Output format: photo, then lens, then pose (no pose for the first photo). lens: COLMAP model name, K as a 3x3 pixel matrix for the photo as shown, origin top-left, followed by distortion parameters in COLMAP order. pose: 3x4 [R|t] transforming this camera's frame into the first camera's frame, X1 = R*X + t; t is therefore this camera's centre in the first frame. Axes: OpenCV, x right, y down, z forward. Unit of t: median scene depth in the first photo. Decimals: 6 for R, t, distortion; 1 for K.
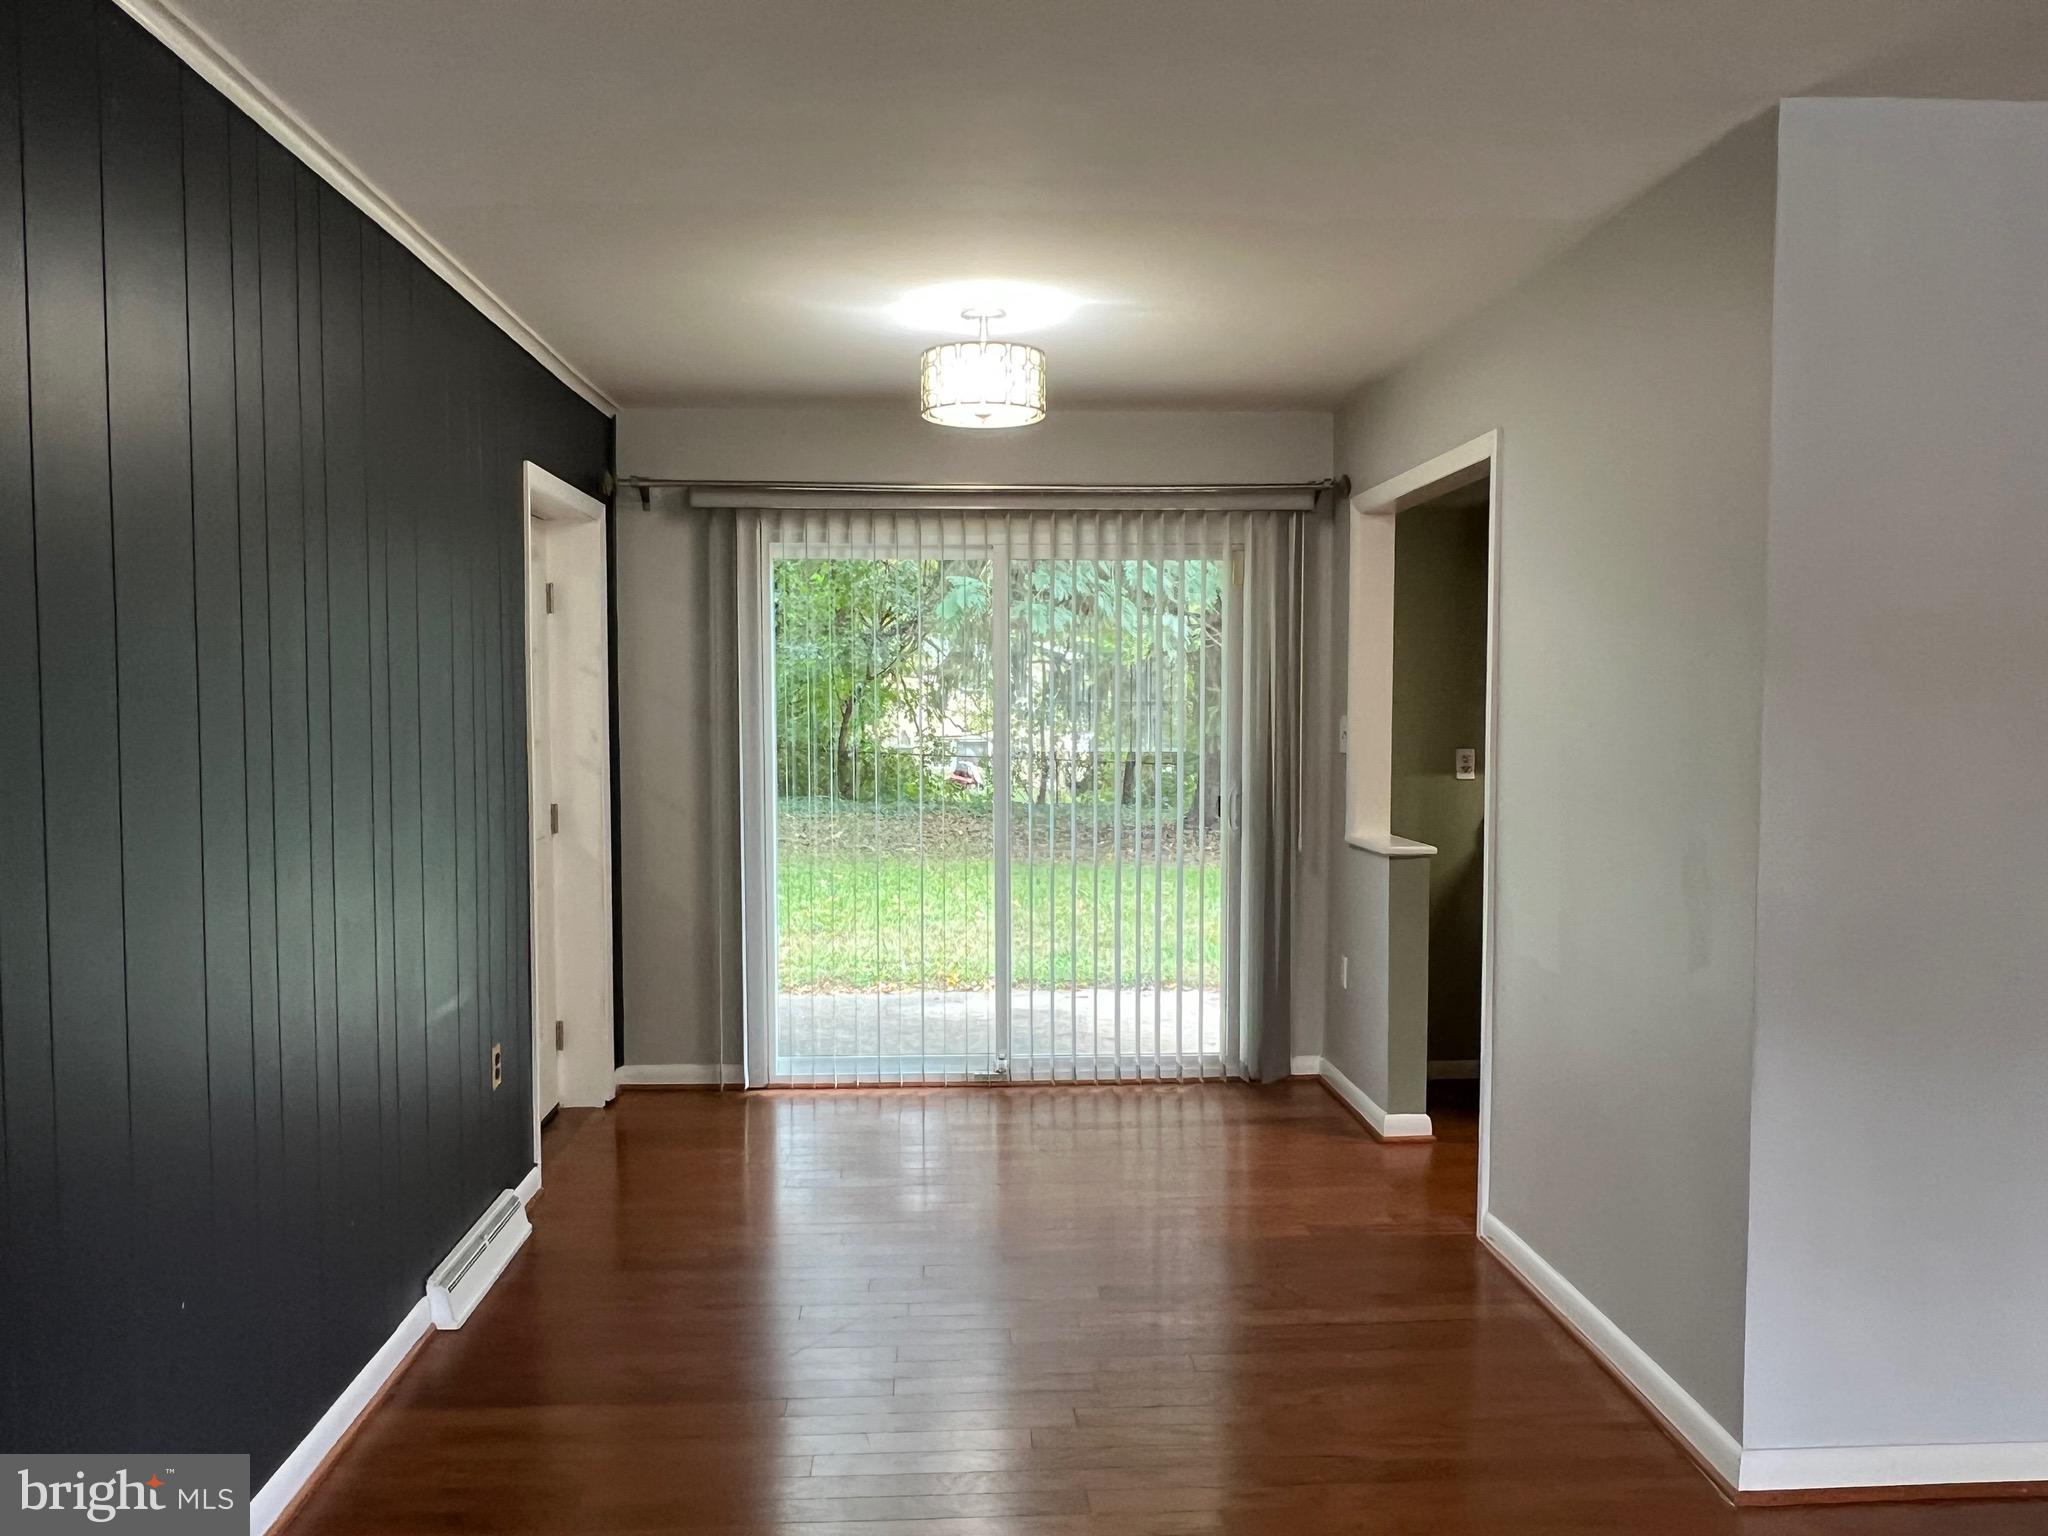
lens RADIAL K [[1480.0, 0, 1026.4], [0, 1480.0, 764.0], [0, 0, 1]] dist [0.013667, 0.001761]
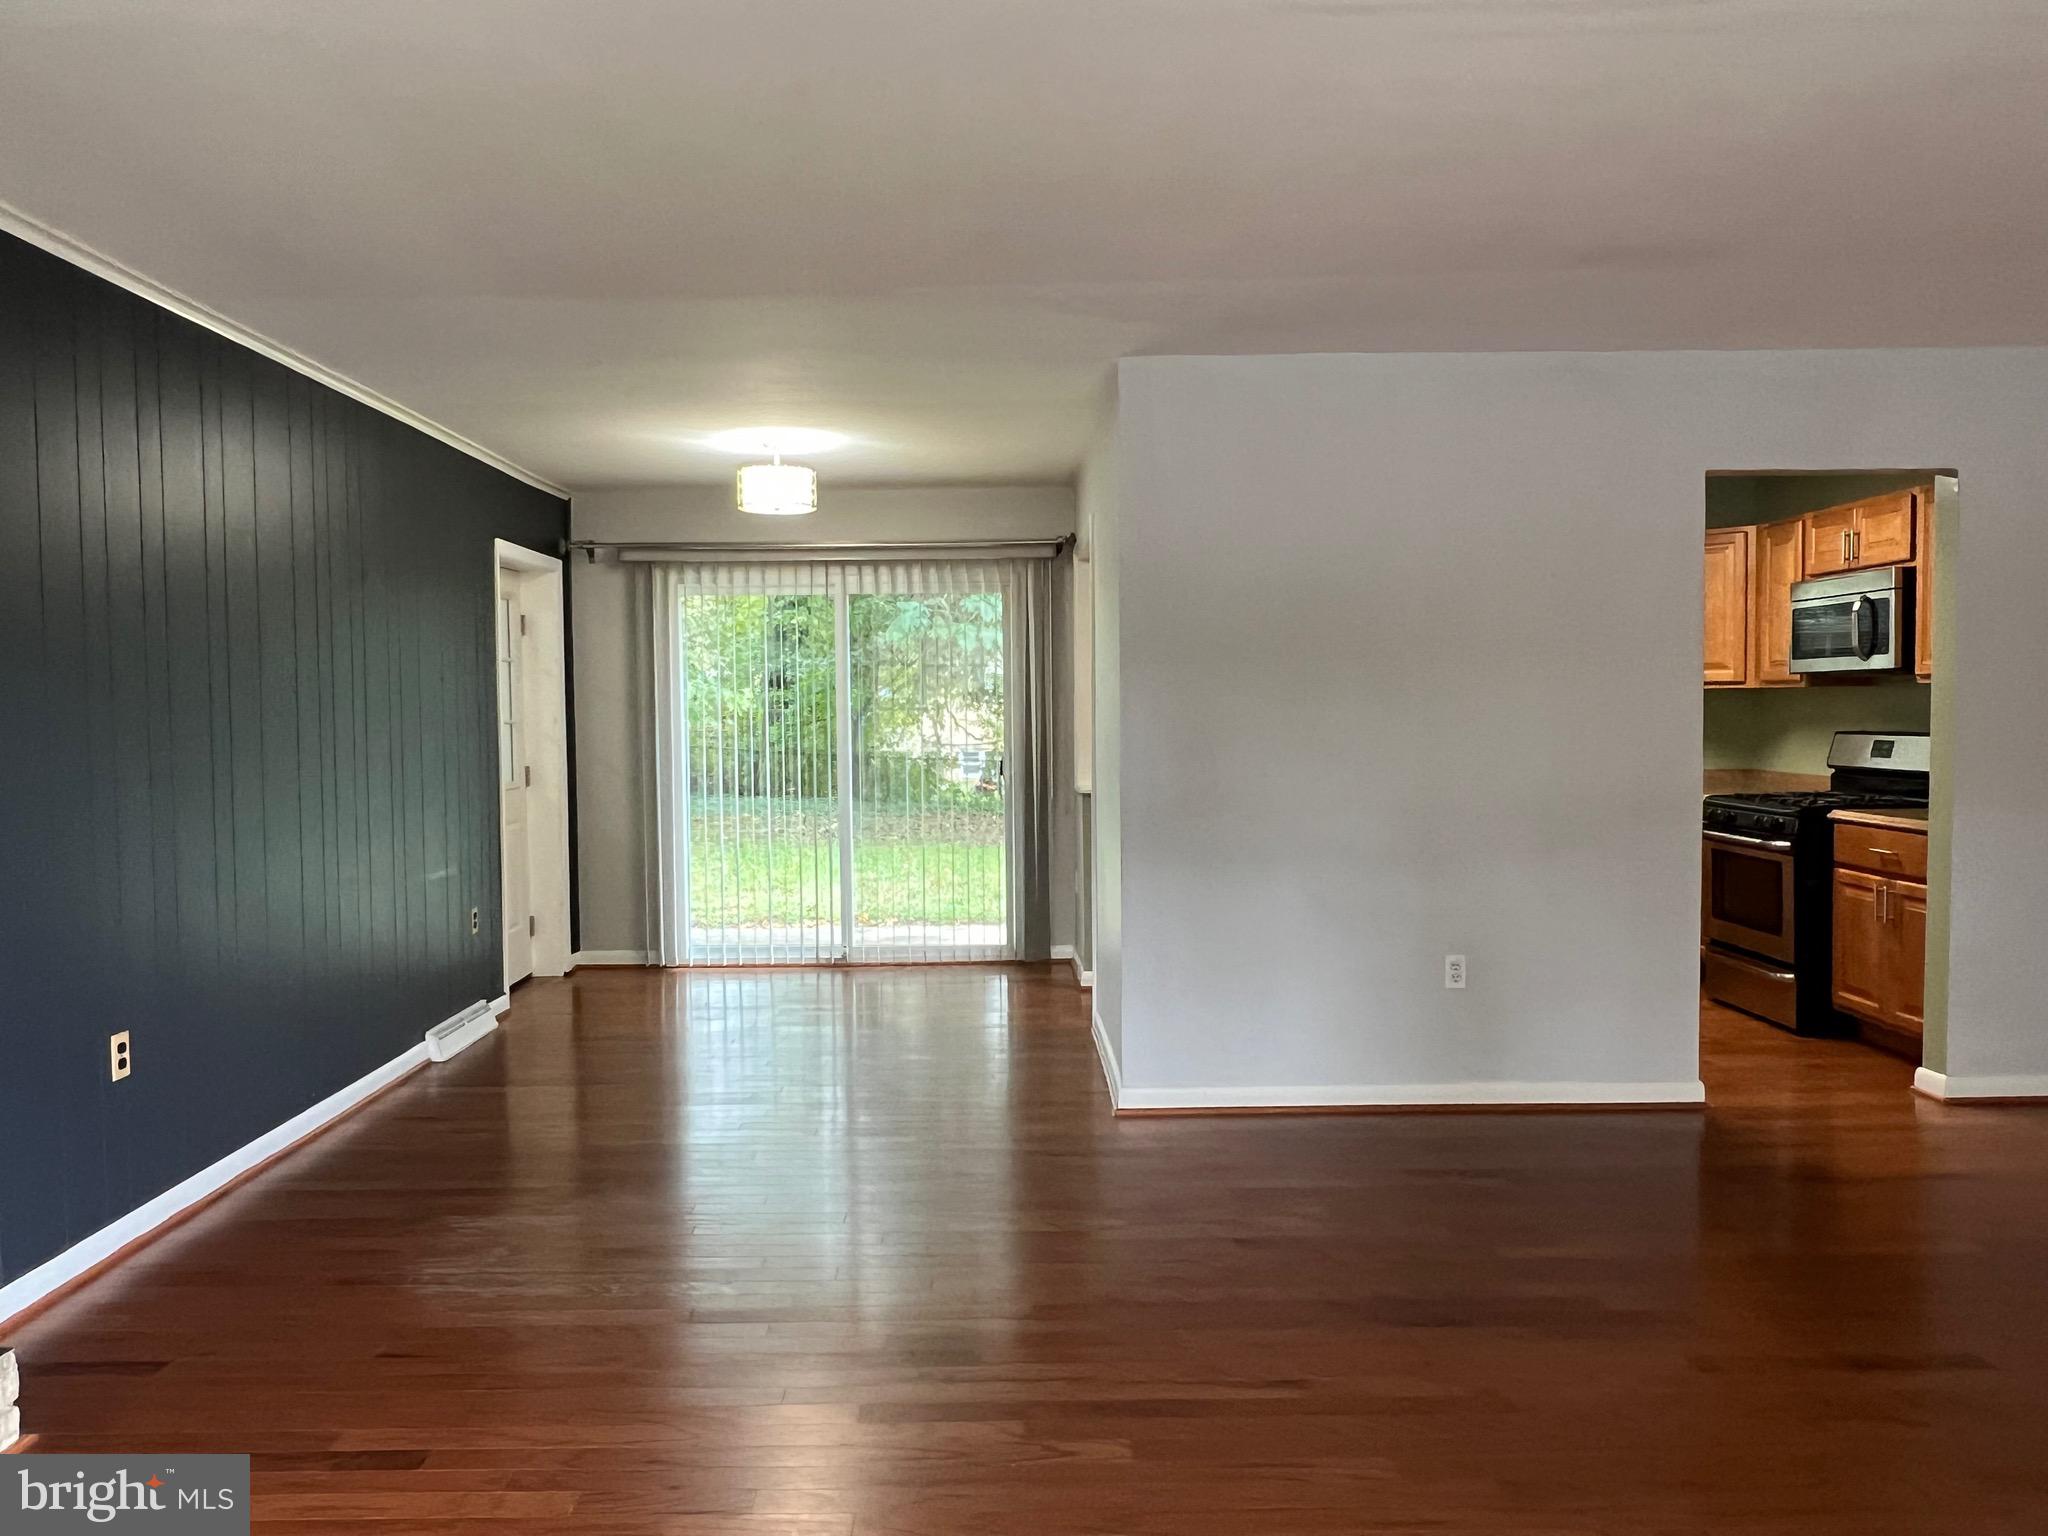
lens RADIAL K [[1480.0, 0, 1023.8], [0, 1480.0, 769.6], [0, 0, 1]] dist [0.013667, 0.001761]
pose [[0.999035, -0.007220, -0.043330, 0.224786], [0.006925, 0.999952, -0.006952, 0.042283], [0.043378, 0.006645, 0.999037, -0.421101]]
